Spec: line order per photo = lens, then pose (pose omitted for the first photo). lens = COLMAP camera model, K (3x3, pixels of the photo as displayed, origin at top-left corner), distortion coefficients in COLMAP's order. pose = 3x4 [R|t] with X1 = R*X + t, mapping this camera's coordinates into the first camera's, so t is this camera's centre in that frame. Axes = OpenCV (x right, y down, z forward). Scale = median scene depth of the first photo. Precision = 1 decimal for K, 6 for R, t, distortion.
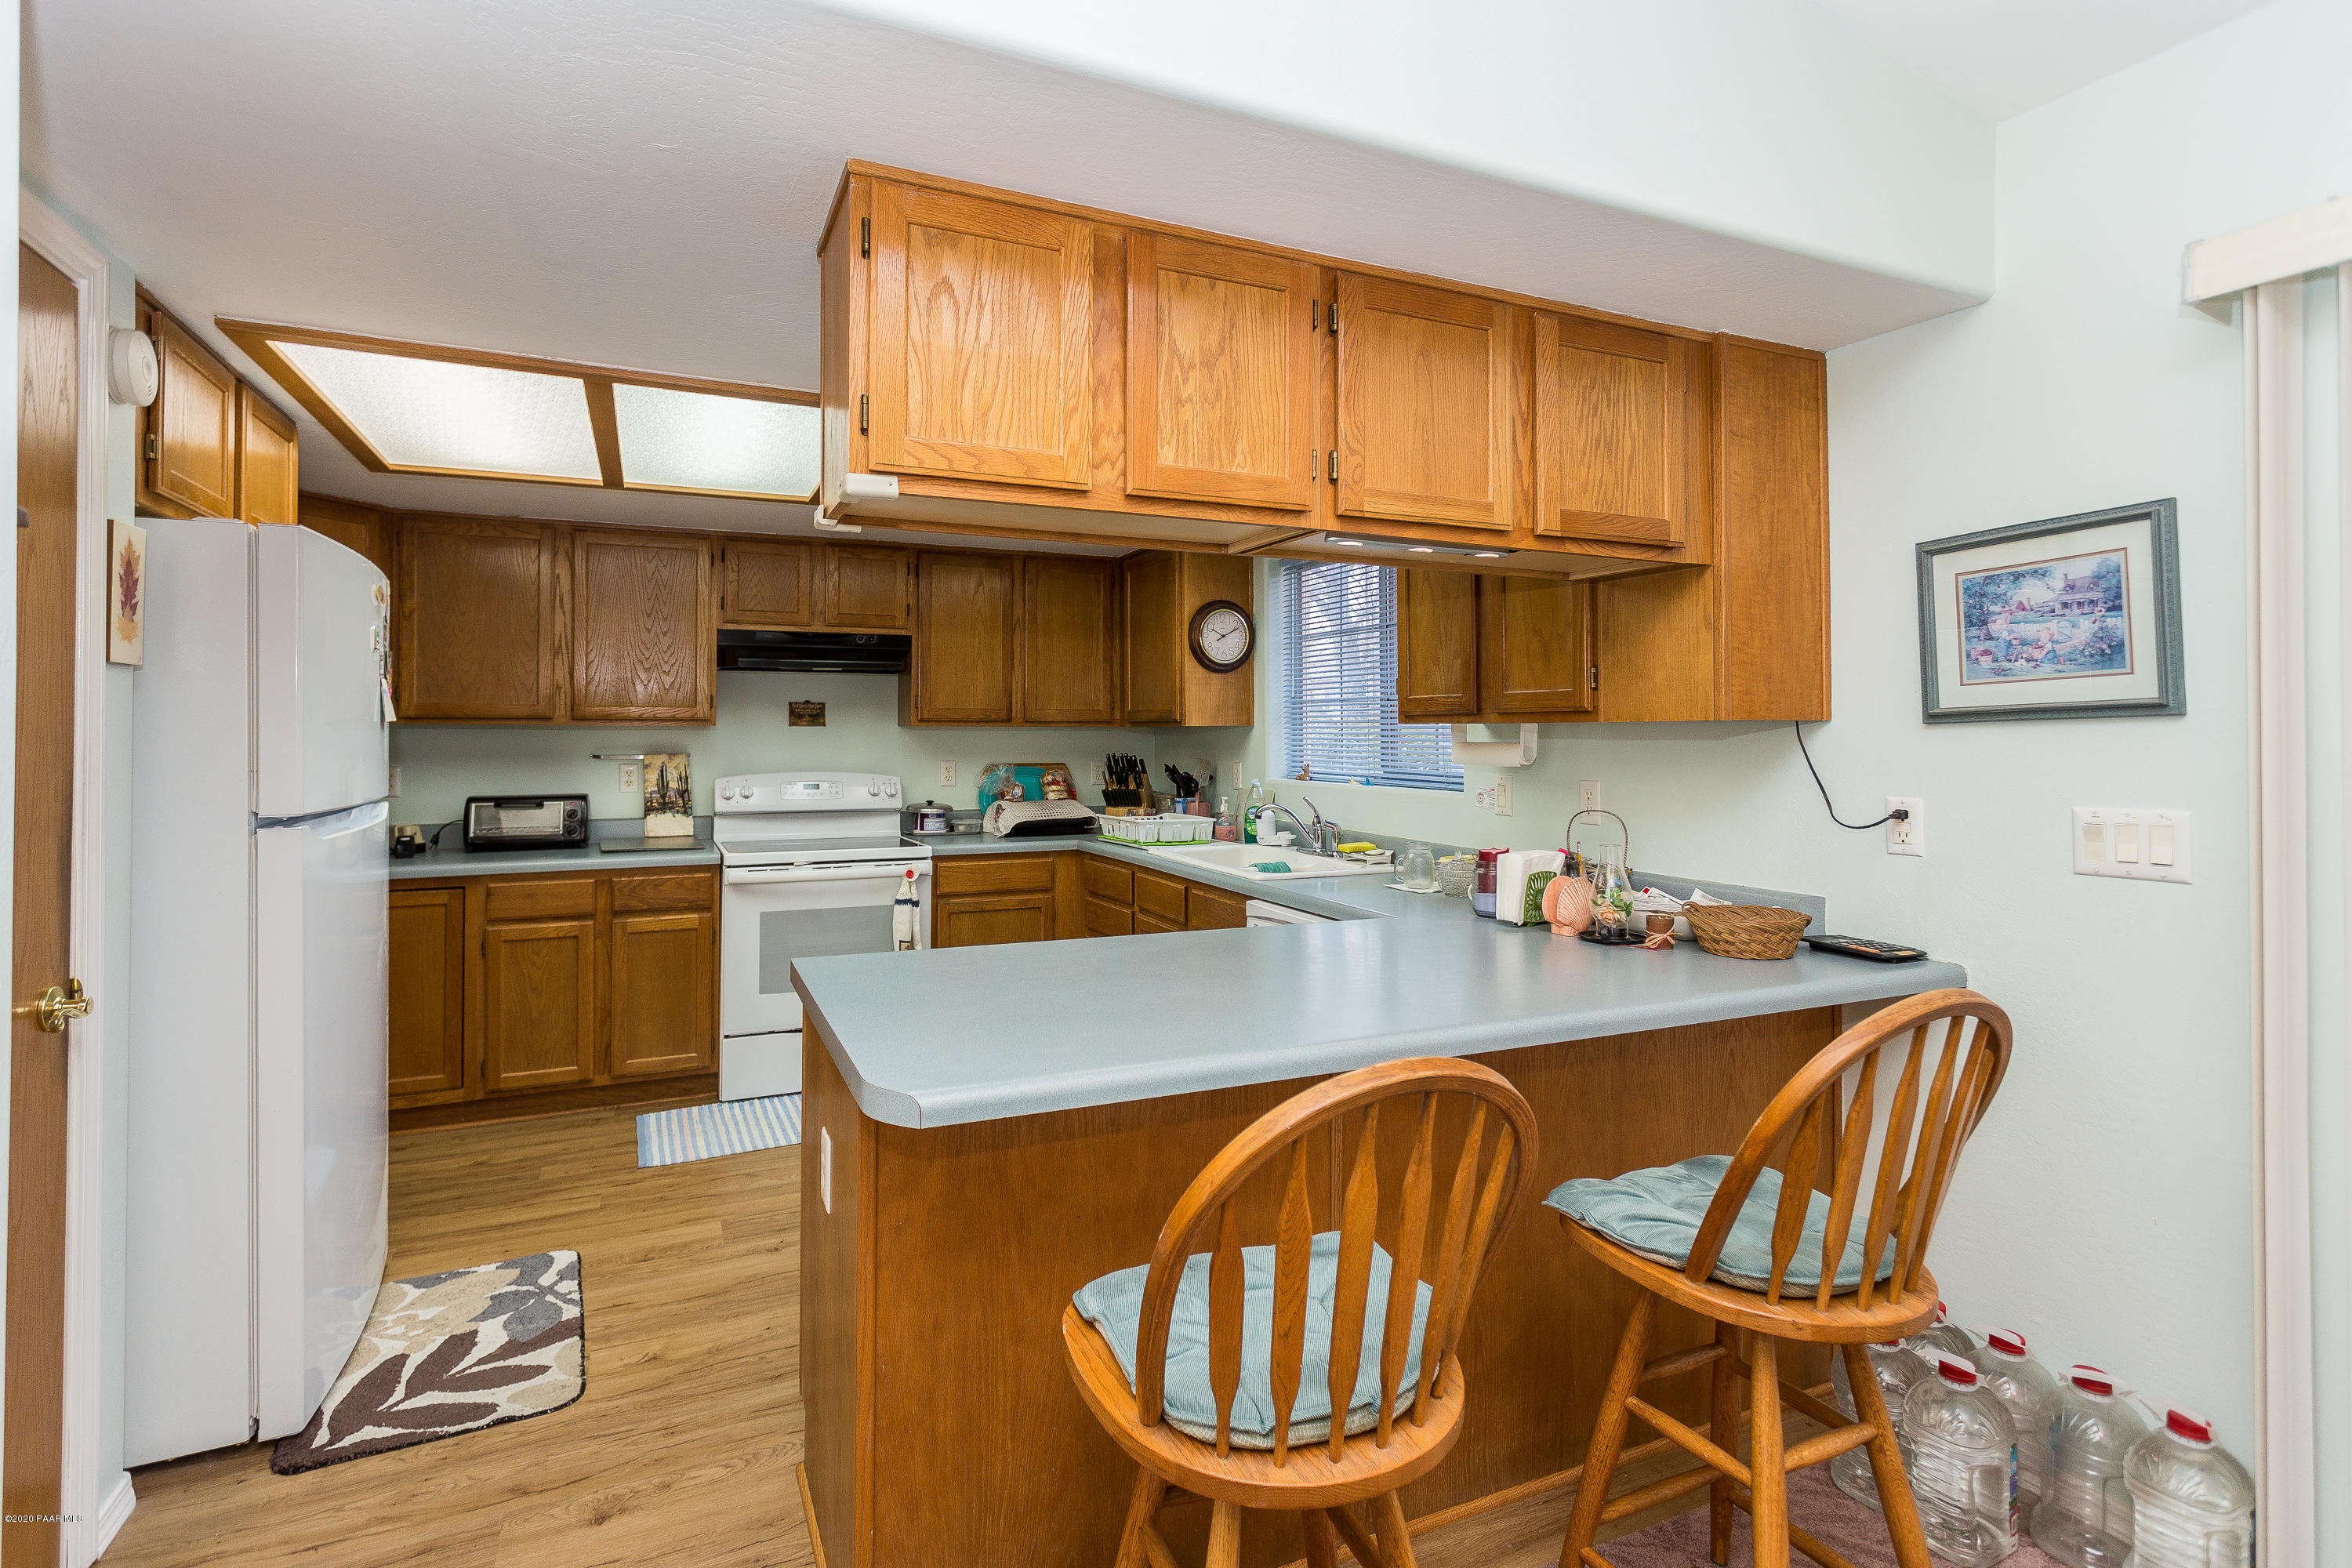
lens RADIAL K [[1168.1, 0, 1137.1], [0, 1168.1, 715.1], [0, 0, 1]] dist [0.000013, 0.000482]
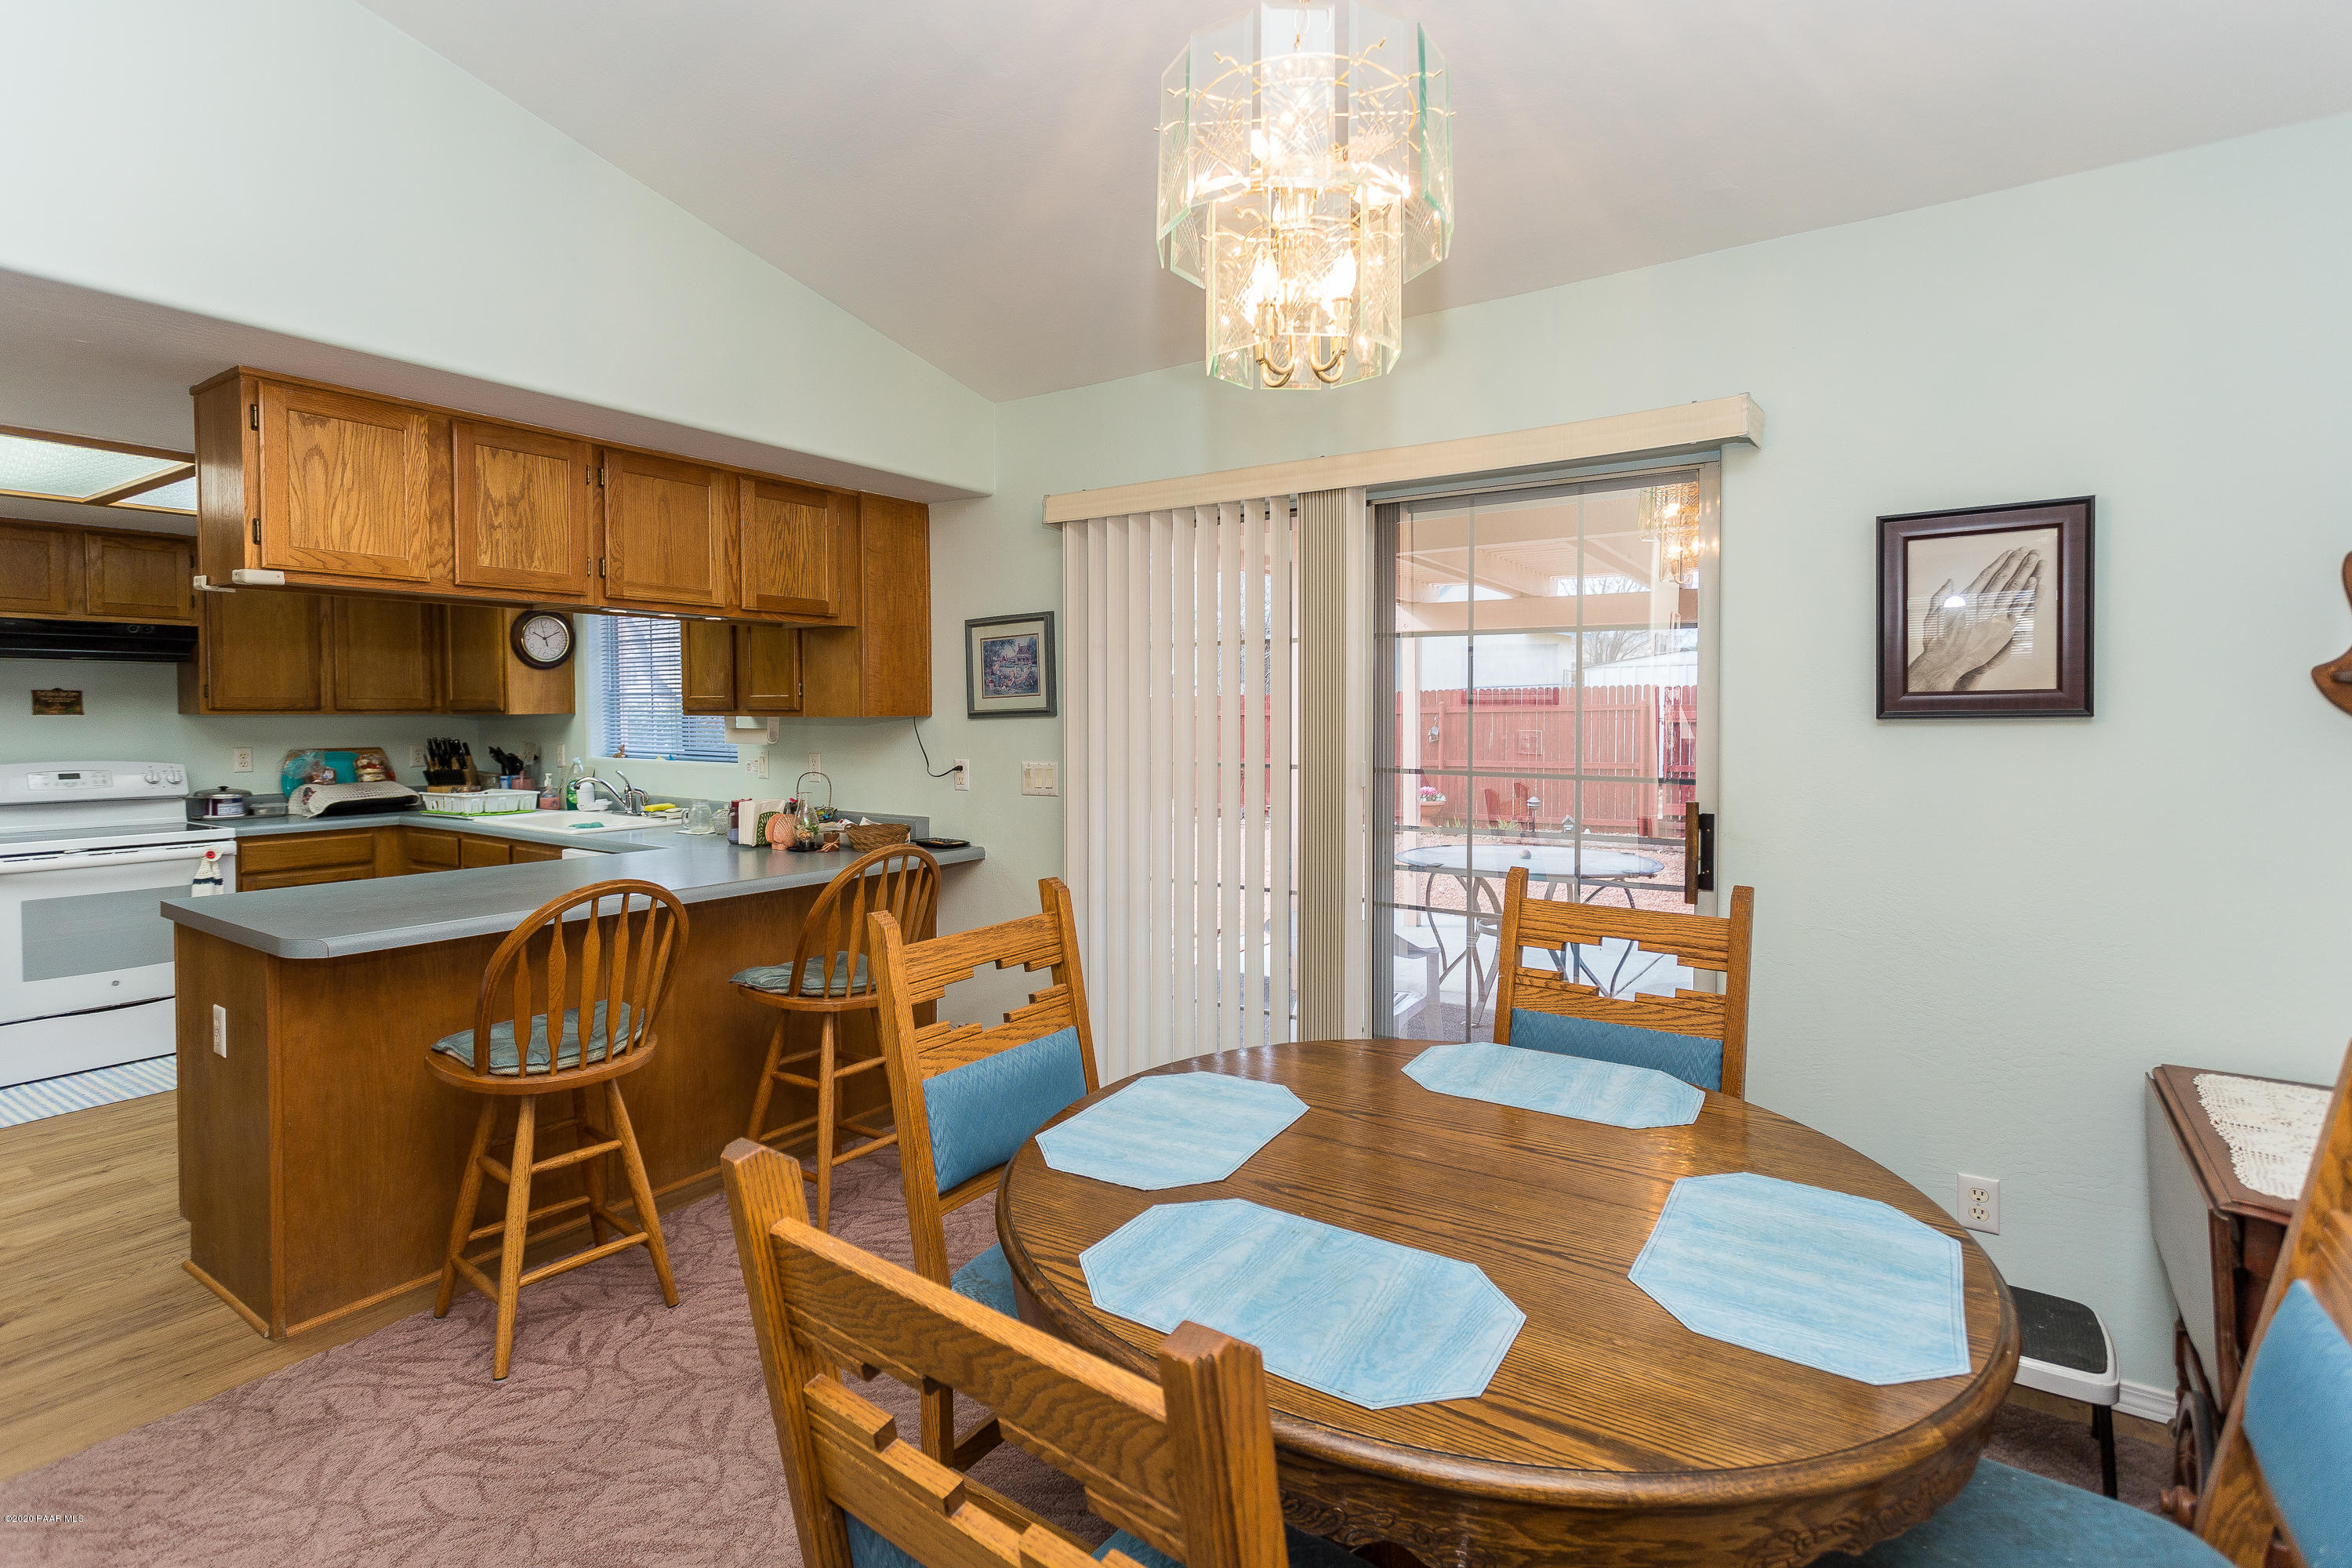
lens RADIAL K [[1151.6, 0, 1186.5], [0, 1151.6, 740.8], [0, 0, 1]] dist [0.002770, 0.001155]
pose [[0.844206, -0.016603, 0.535761, -0.005517], [-0.007163, 0.999081, 0.042248, -0.019396], [-0.535970, -0.039504, 0.843312, -0.375746]]
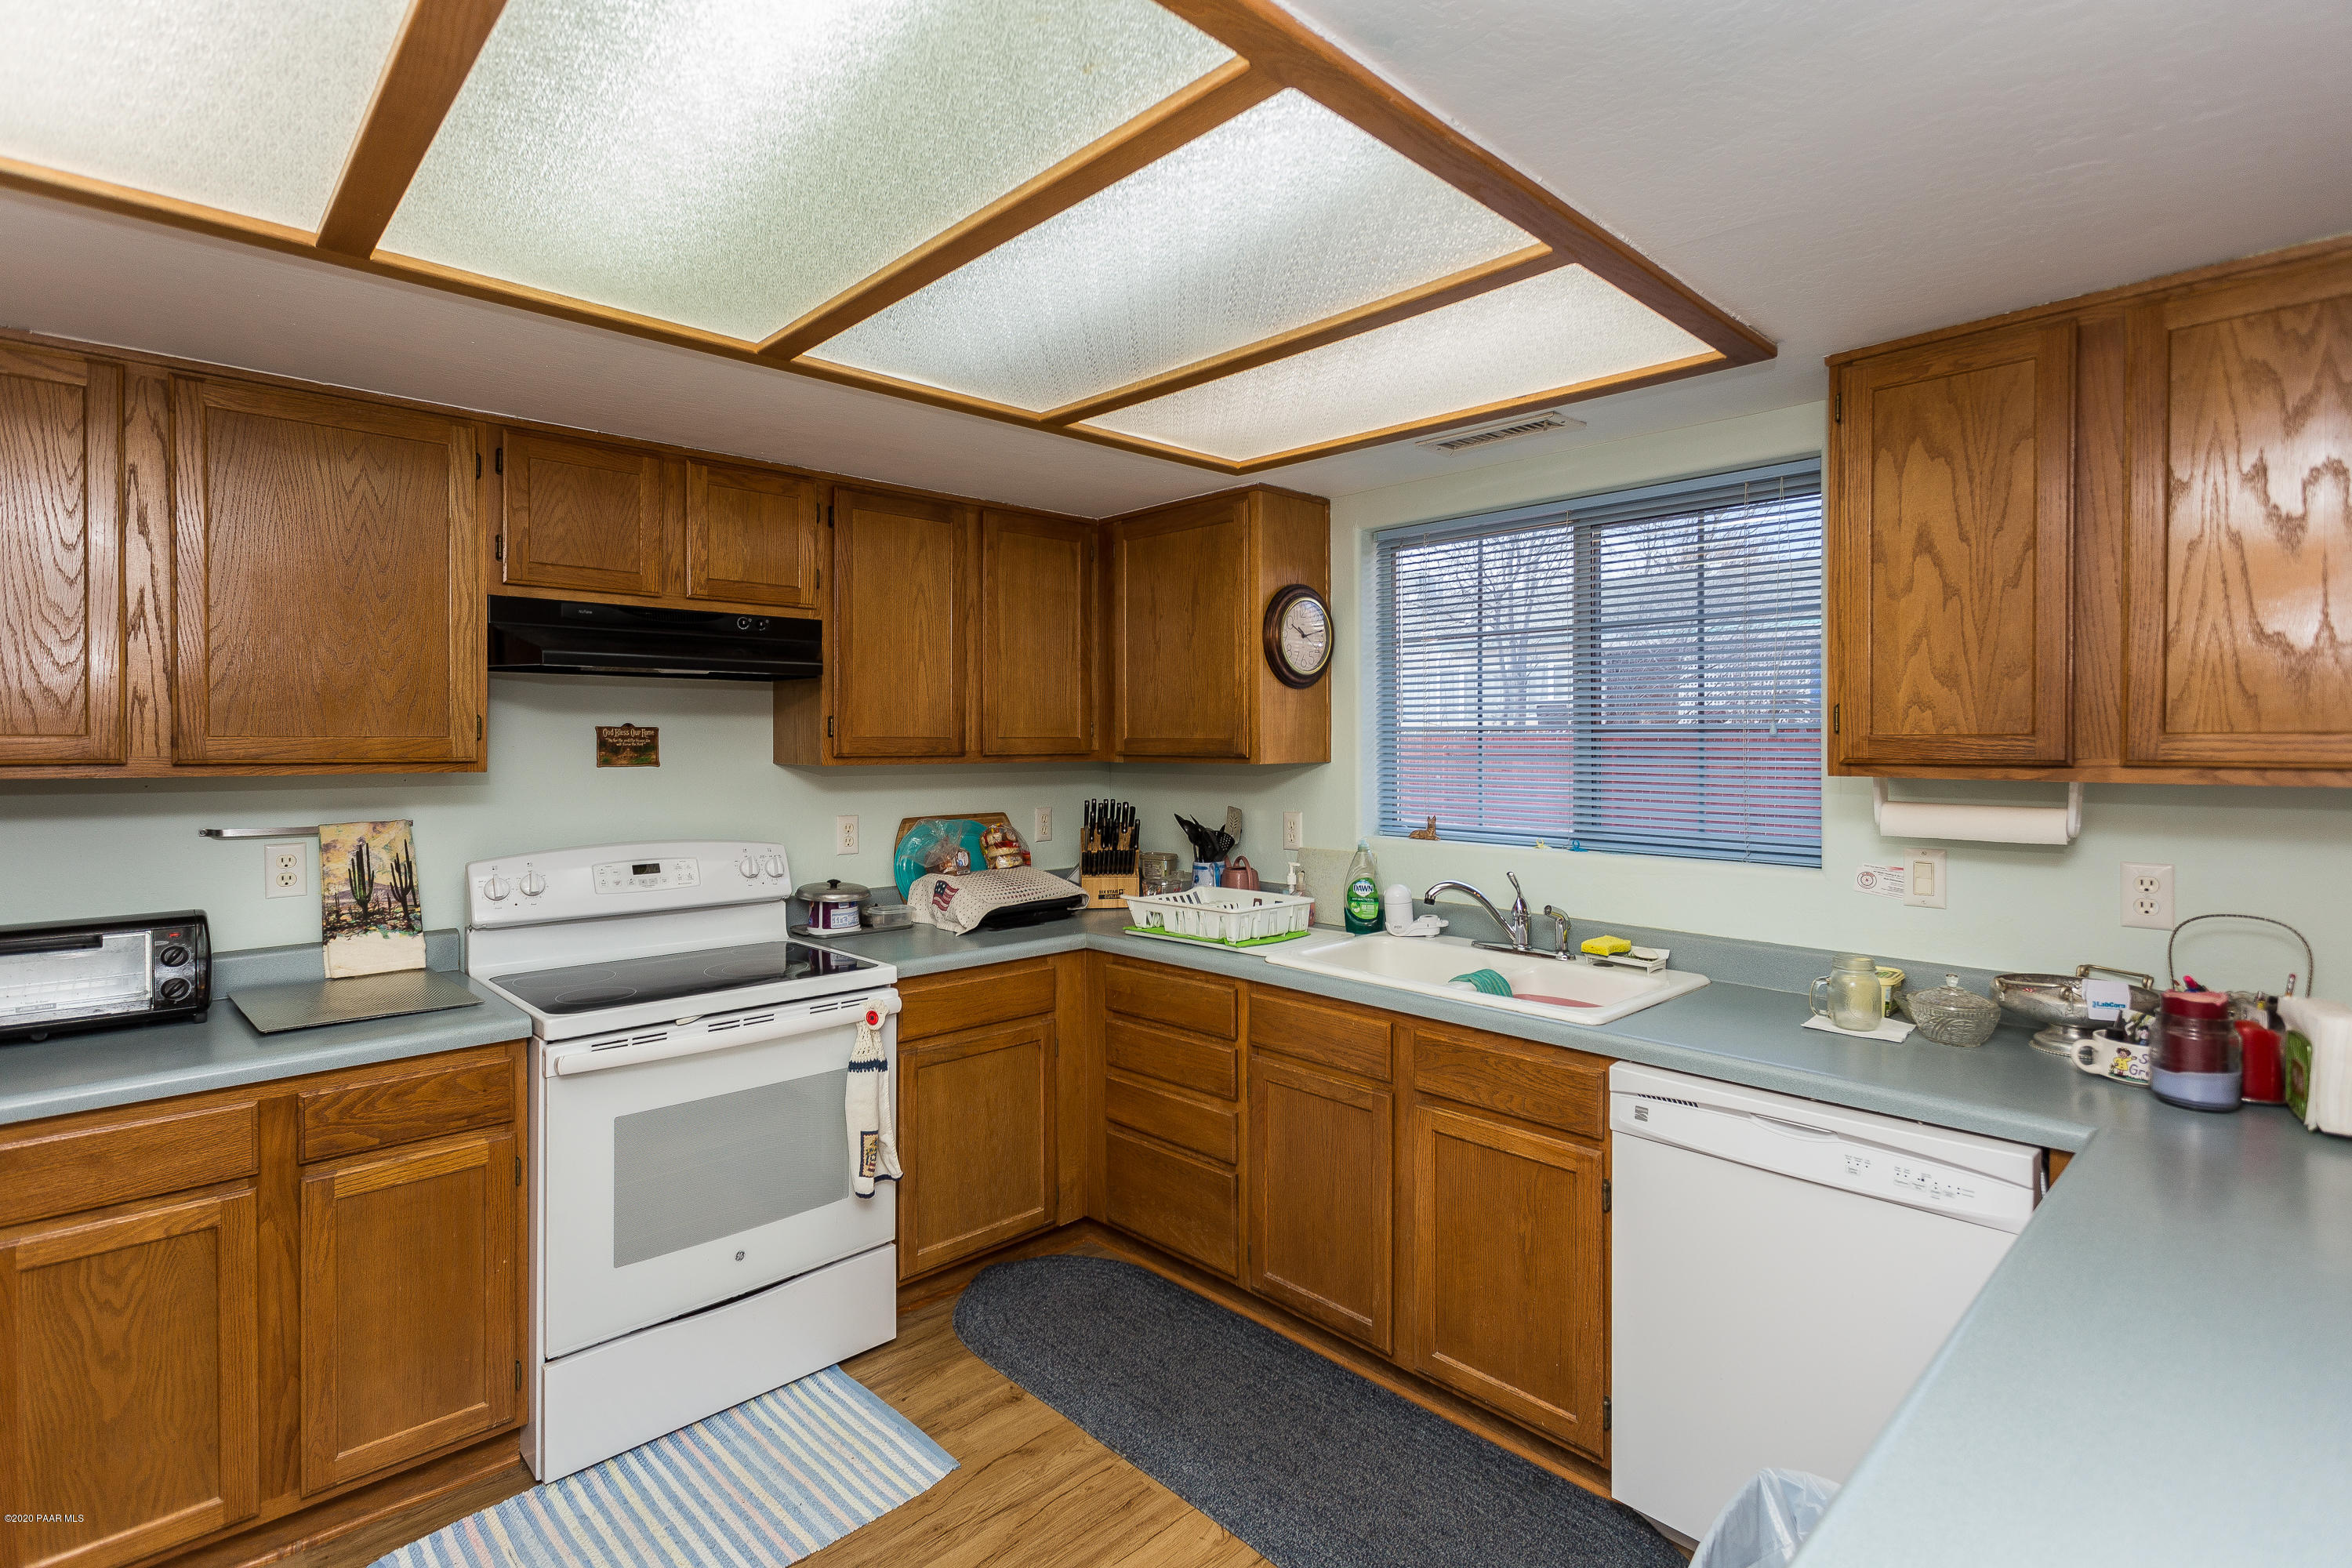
lens RADIAL K [[1151.7, 0, 1181.8], [0, 1151.7, 748.9], [0, 0, 1]] dist [-0.002616, 0.000111]
pose [[0.937998, -0.003862, 0.346618, -0.259003], [-0.002818, 0.999820, 0.018766, -0.013475], [-0.346628, -0.018579, 0.937819, 0.409002]]
